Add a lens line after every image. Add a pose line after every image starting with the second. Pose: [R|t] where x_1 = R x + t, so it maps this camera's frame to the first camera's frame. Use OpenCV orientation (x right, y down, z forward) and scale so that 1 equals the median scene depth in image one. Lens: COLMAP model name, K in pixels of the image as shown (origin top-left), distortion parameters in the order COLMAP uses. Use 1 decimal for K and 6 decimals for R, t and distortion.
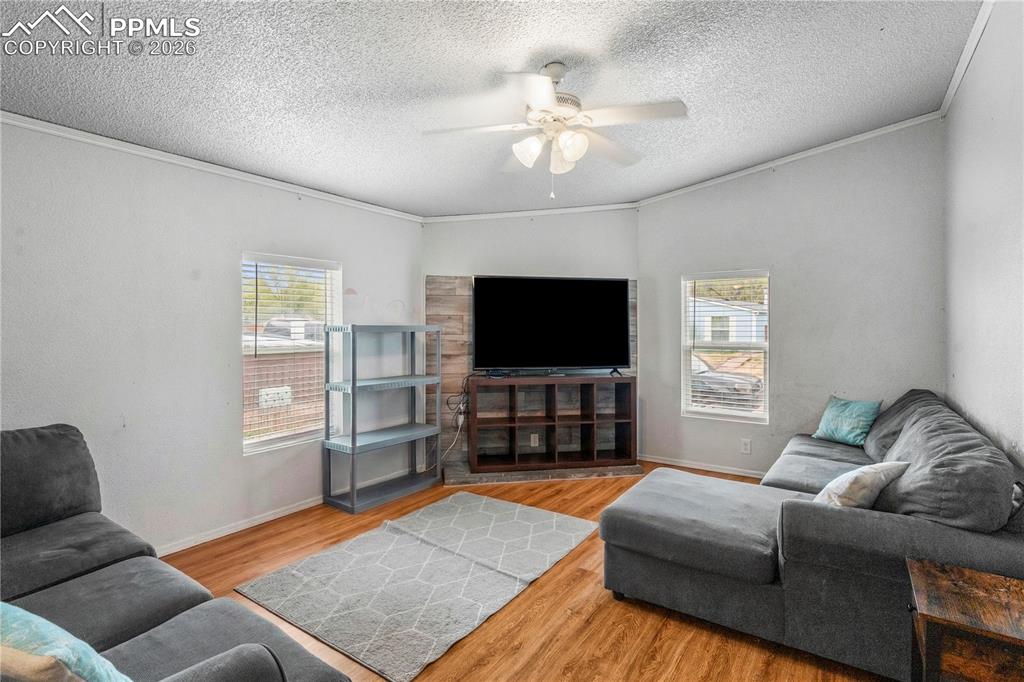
lens RADIAL K [[488.2, 0, 512.0], [0, 488.2, 341.6], [0, 0, 1]] dist [-0.027070, 0.000941]
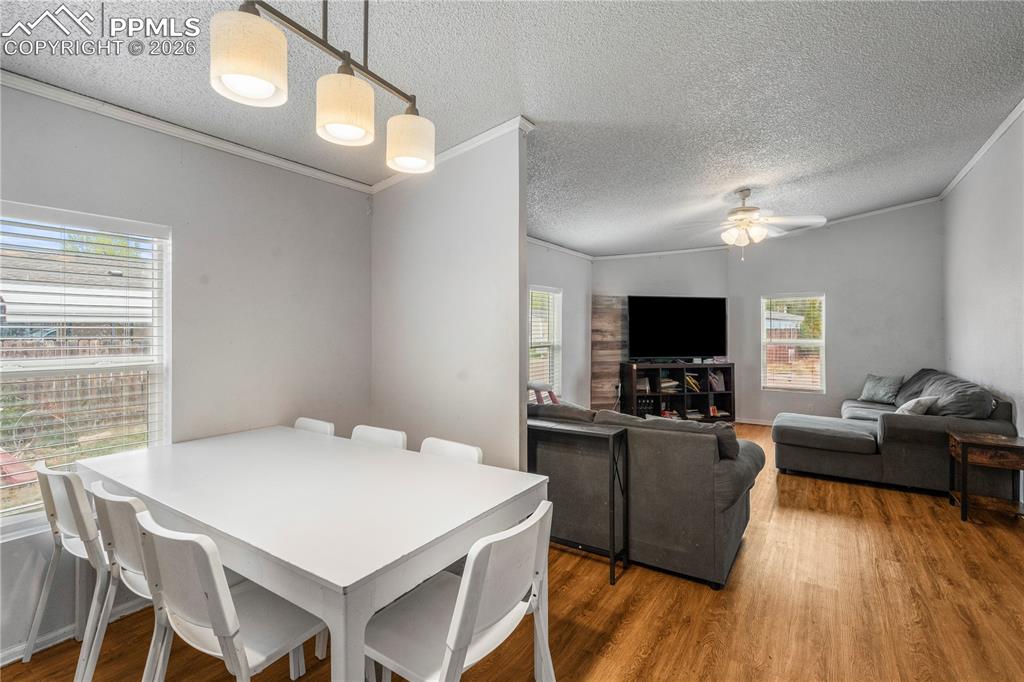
lens RADIAL K [[468.4, 0, 511.7], [0, 468.4, 334.3], [0, 0, 1]] dist [-0.002945, 0.002072]
pose [[0.999579, 0.002255, 0.028930, -0.586159], [-0.001771, 0.999858, -0.016740, 0.010576], [-0.028964, 0.016682, 0.999441, -0.530538]]
